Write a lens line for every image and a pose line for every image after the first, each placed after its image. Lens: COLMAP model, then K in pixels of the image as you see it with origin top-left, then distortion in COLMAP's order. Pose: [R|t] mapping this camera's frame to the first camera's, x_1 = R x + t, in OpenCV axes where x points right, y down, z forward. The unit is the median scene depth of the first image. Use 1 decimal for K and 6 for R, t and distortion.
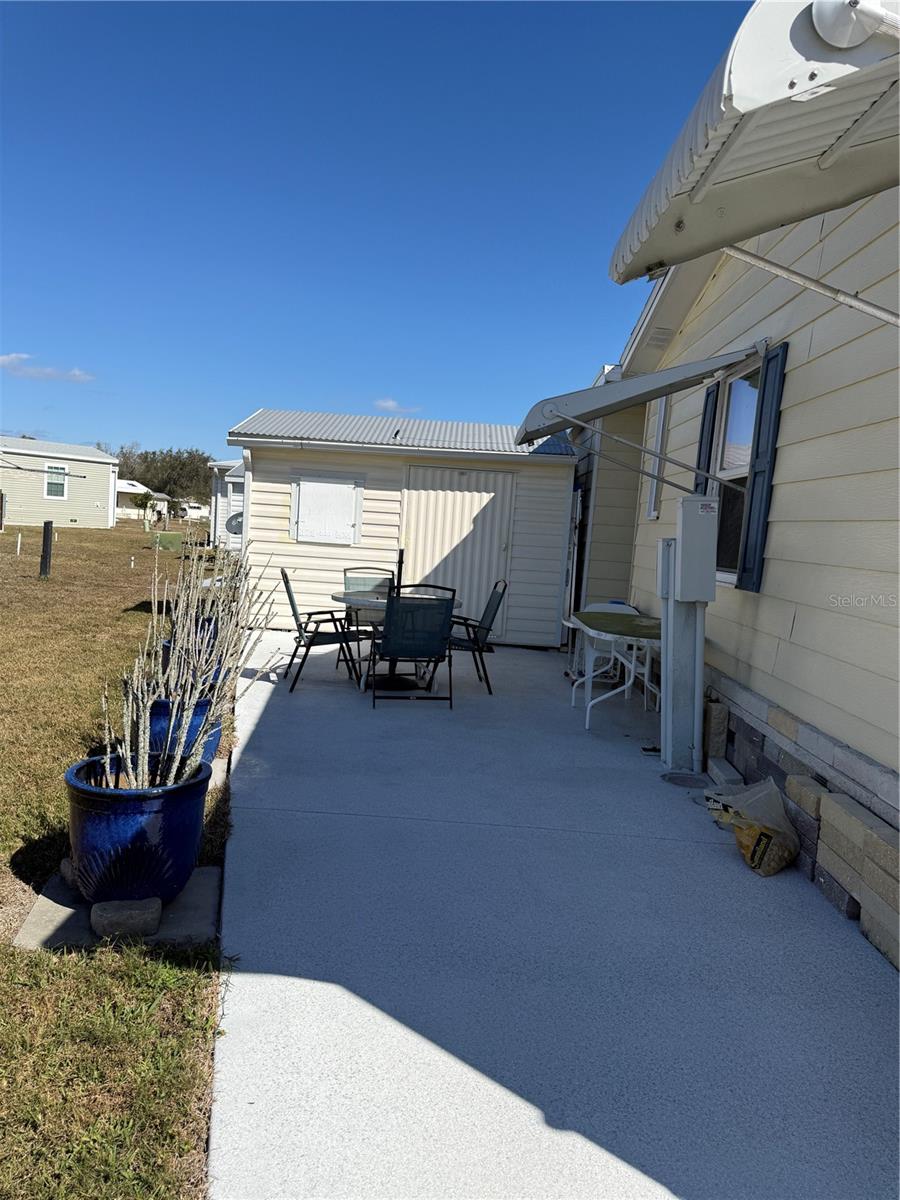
lens RADIAL K [[843.2, 0, 450.0], [0, 843.2, 600.0], [0, 0, 1]] dist [0.079379, -0.069573]
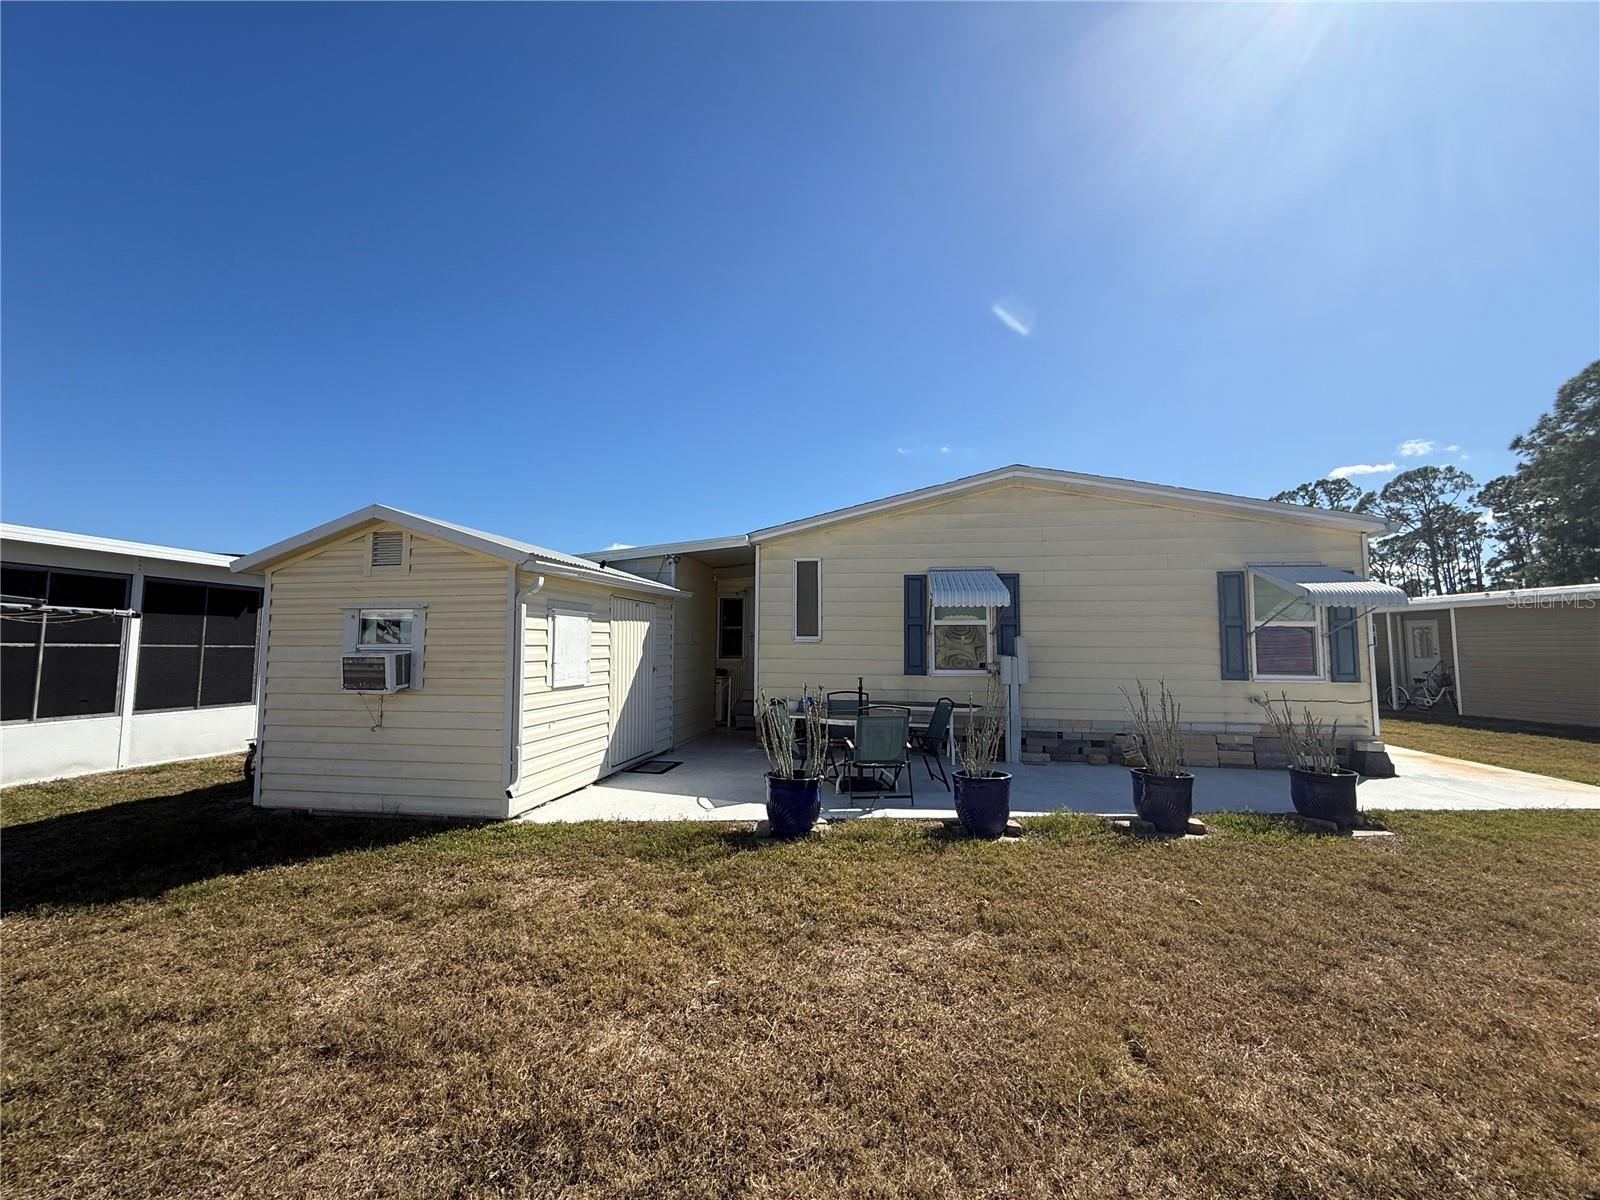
lens RADIAL K [[637.2, 0, 797.7], [0, 637.2, 605.0], [0, 0, 1]] dist [-0.001080, 0.005916]
pose [[0.147651, -0.001764, 0.989038, -0.751079], [0.086734, 0.996169, -0.011172, -0.122507], [-0.985229, 0.087432, 0.147238, 0.679068]]
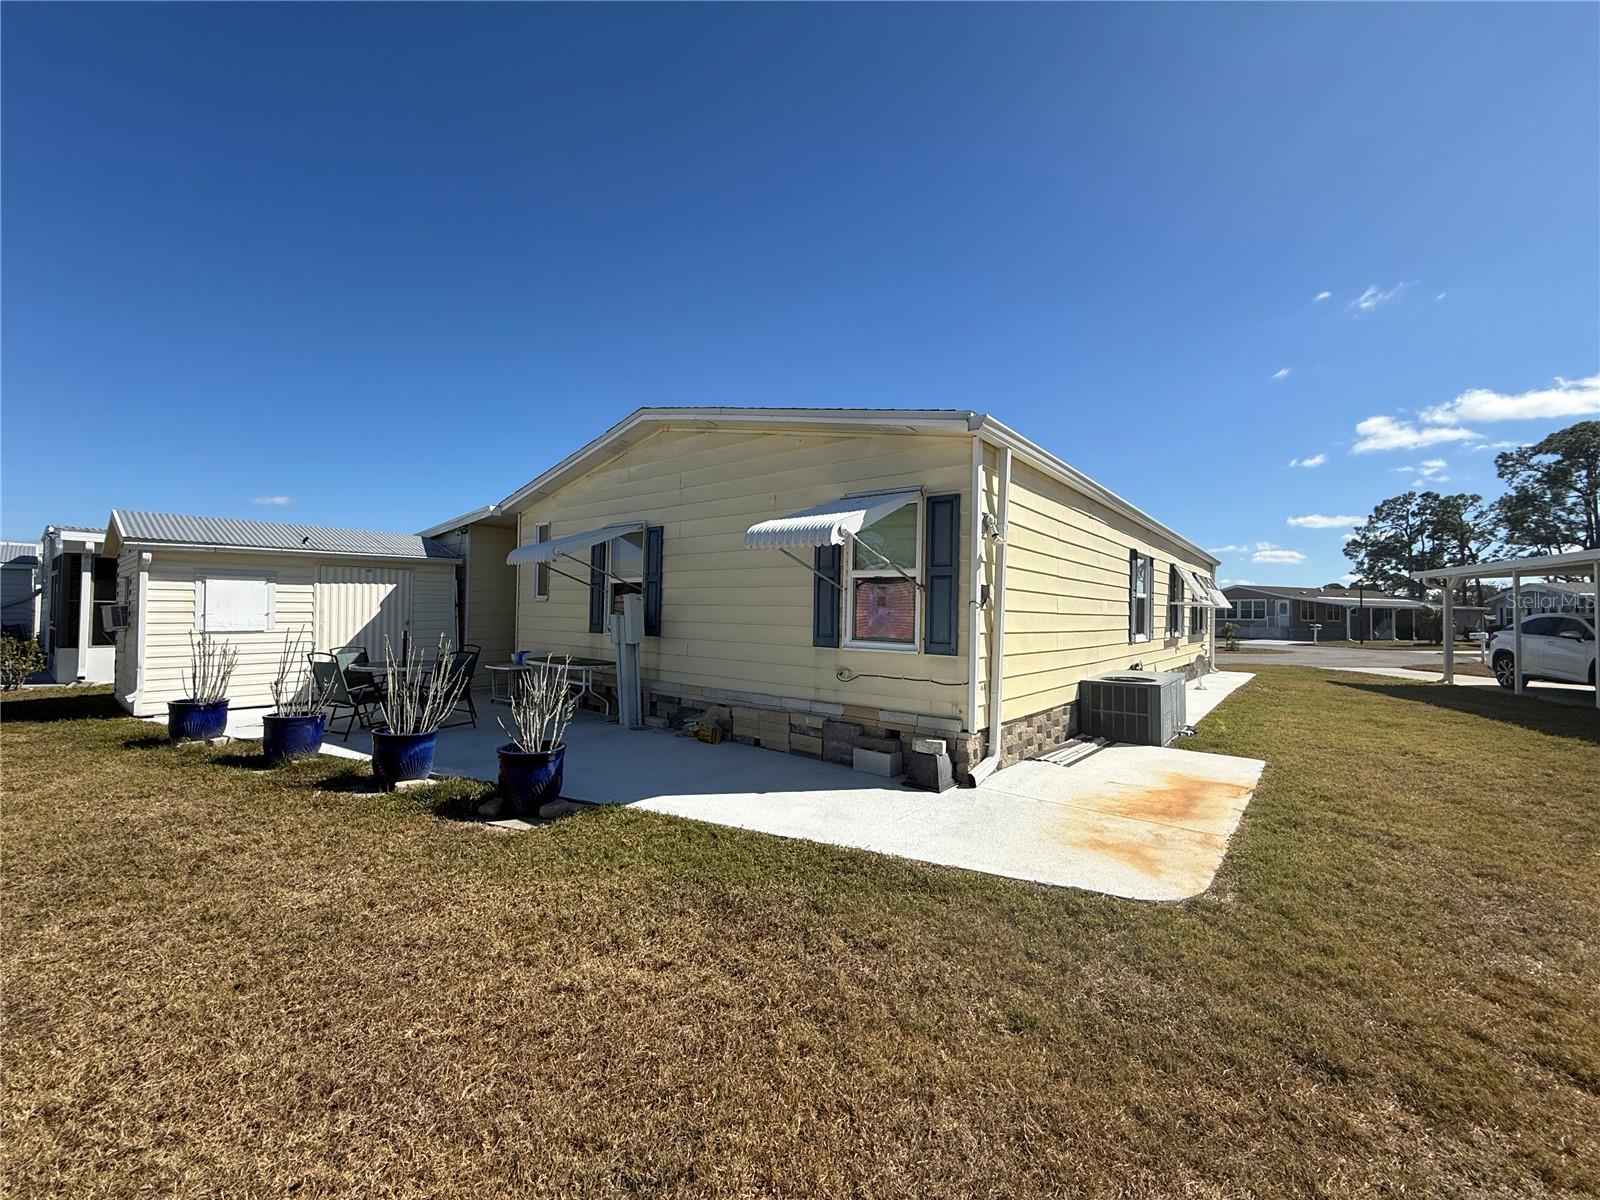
lens RADIAL K [[637.2, 0, 797.7], [0, 637.2, 605.0], [0, 0, 1]] dist [-0.001080, 0.005916]
pose [[0.618232, -0.056179, 0.783986, -0.361776], [0.096081, 0.995364, -0.004441, -0.025069], [-0.780101, 0.078072, 0.620763, -0.158152]]
